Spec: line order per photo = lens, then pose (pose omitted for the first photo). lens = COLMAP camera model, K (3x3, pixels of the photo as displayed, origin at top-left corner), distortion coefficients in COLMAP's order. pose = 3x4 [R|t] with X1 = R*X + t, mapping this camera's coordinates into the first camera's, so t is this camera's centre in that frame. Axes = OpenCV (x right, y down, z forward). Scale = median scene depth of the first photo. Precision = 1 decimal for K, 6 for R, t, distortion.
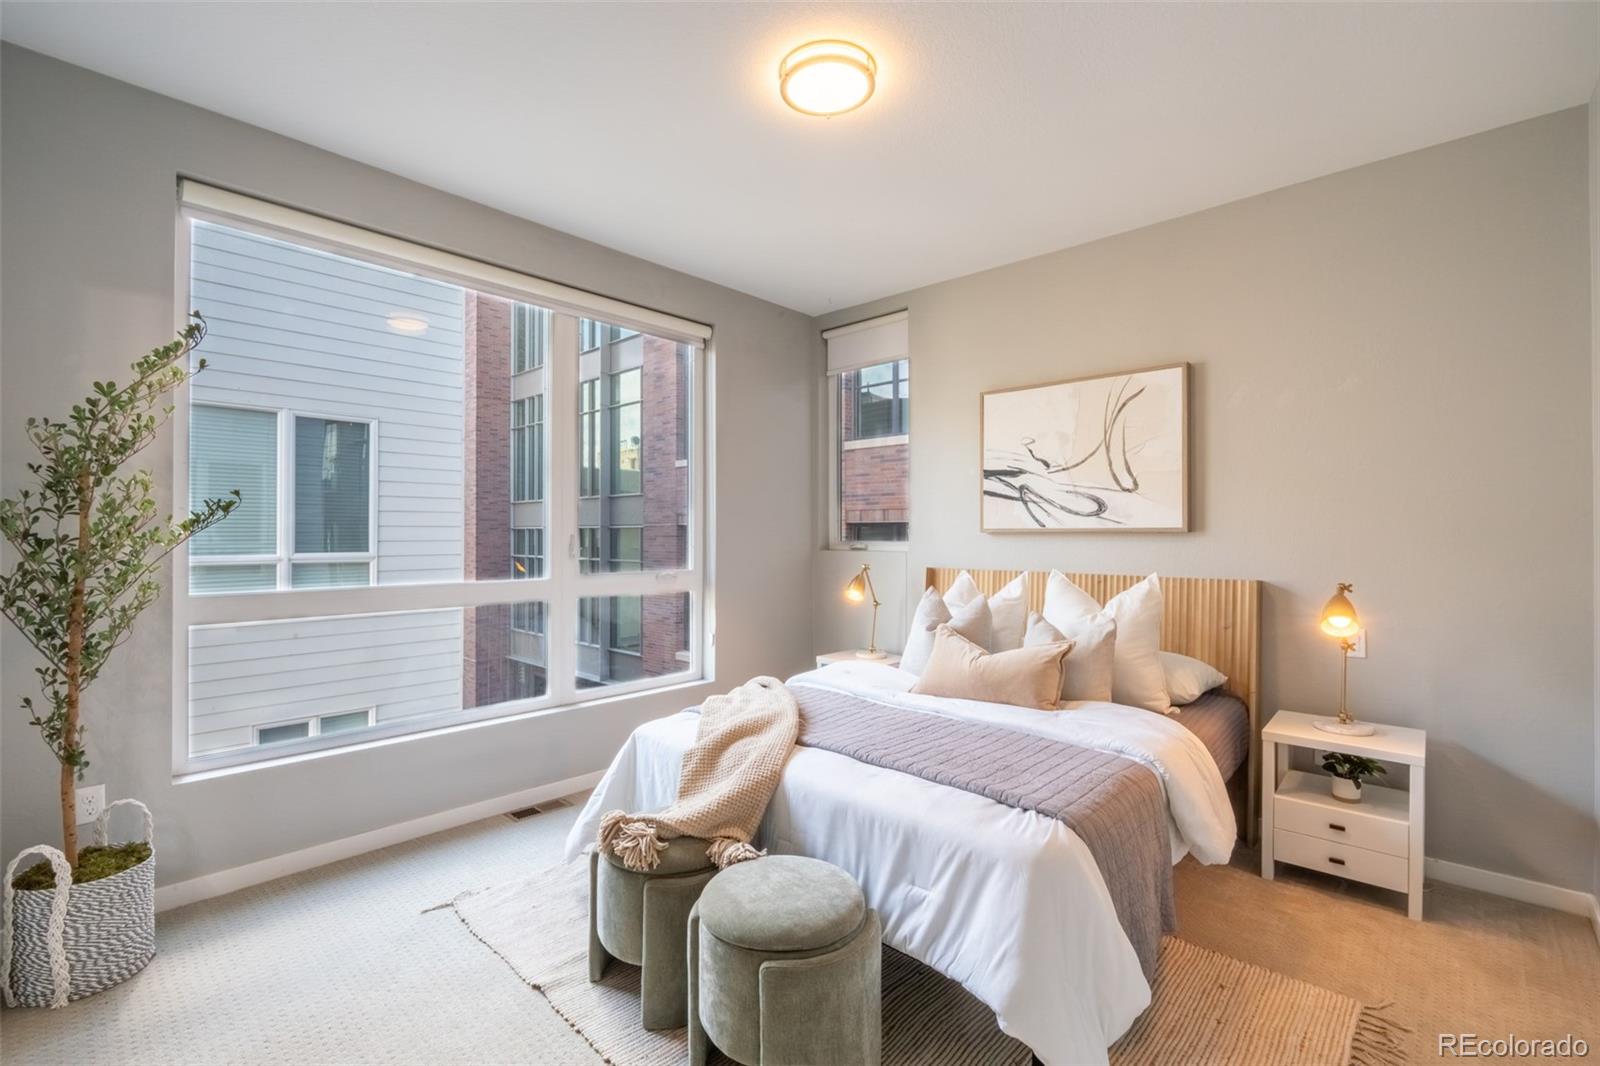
lens RADIAL K [[709.5, 0, 792.2], [0, 709.5, 533.3], [0, 0, 1]] dist [-0.010987, 0.000483]
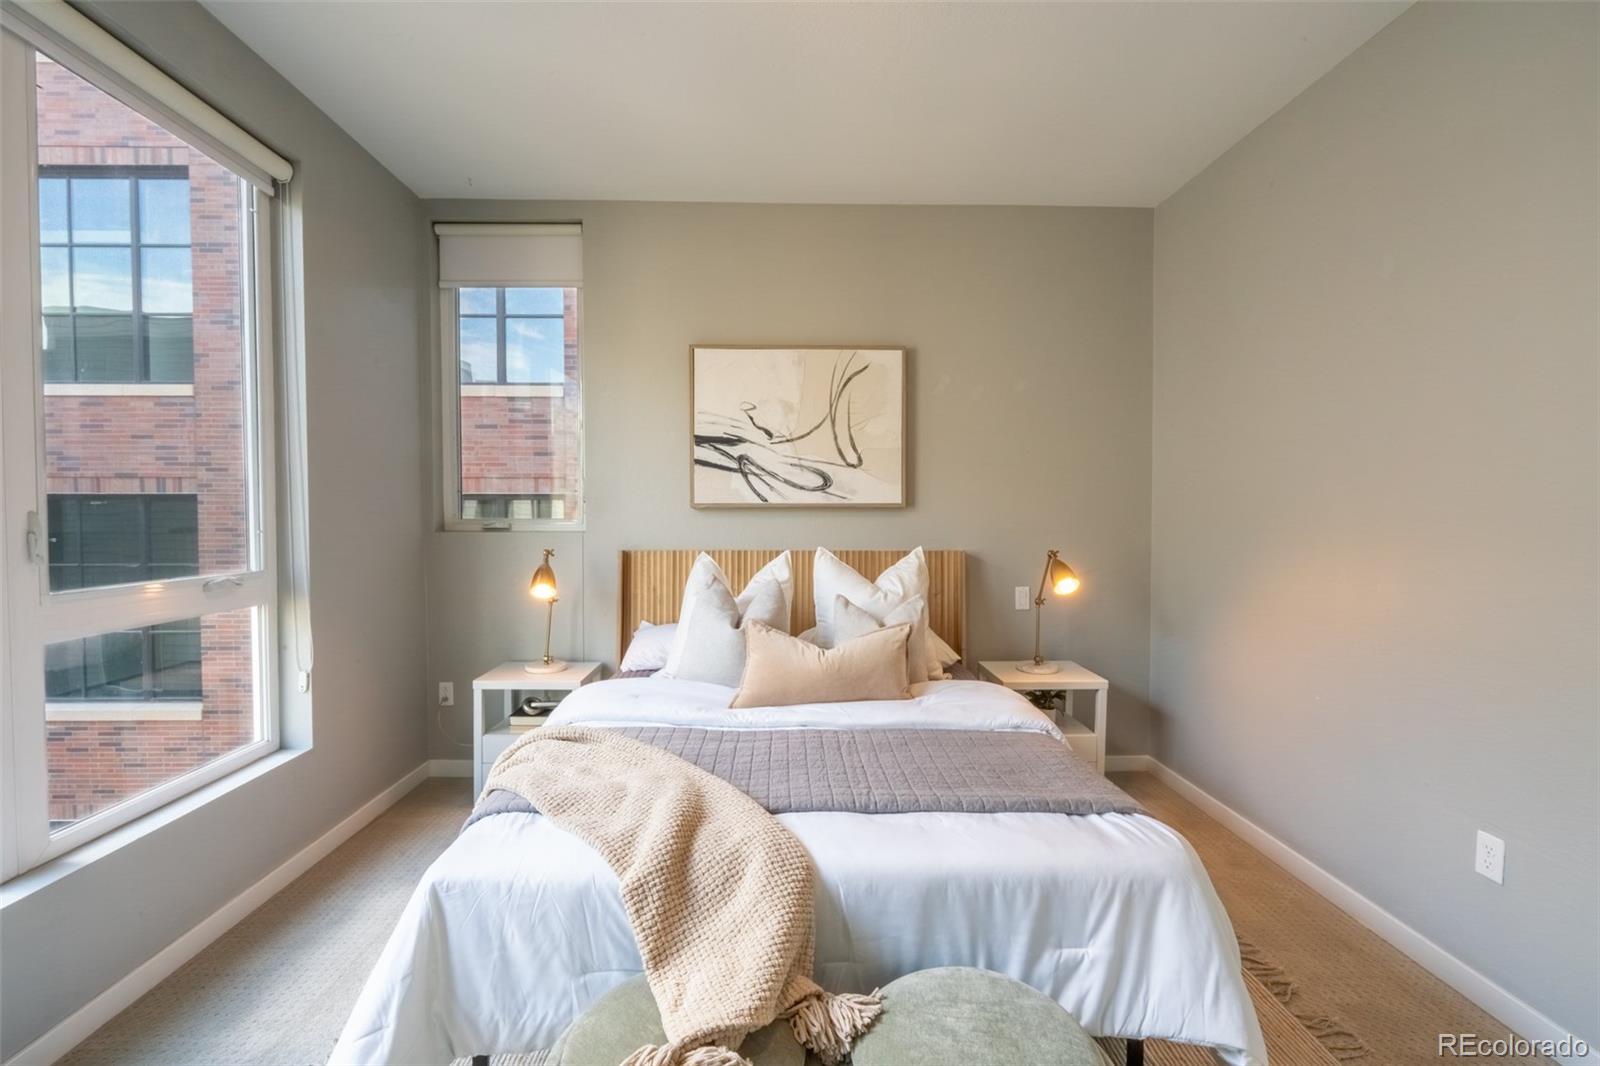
lens RADIAL K [[722.9, 0, 791.2], [0, 722.9, 533.3], [0, 0, 1]] dist [-0.011703, 0.001501]
pose [[0.709322, -0.023507, 0.704492, -0.306393], [-0.000945, 0.999411, 0.034299, -0.000139], [-0.704884, -0.024995, 0.708882, 0.326722]]
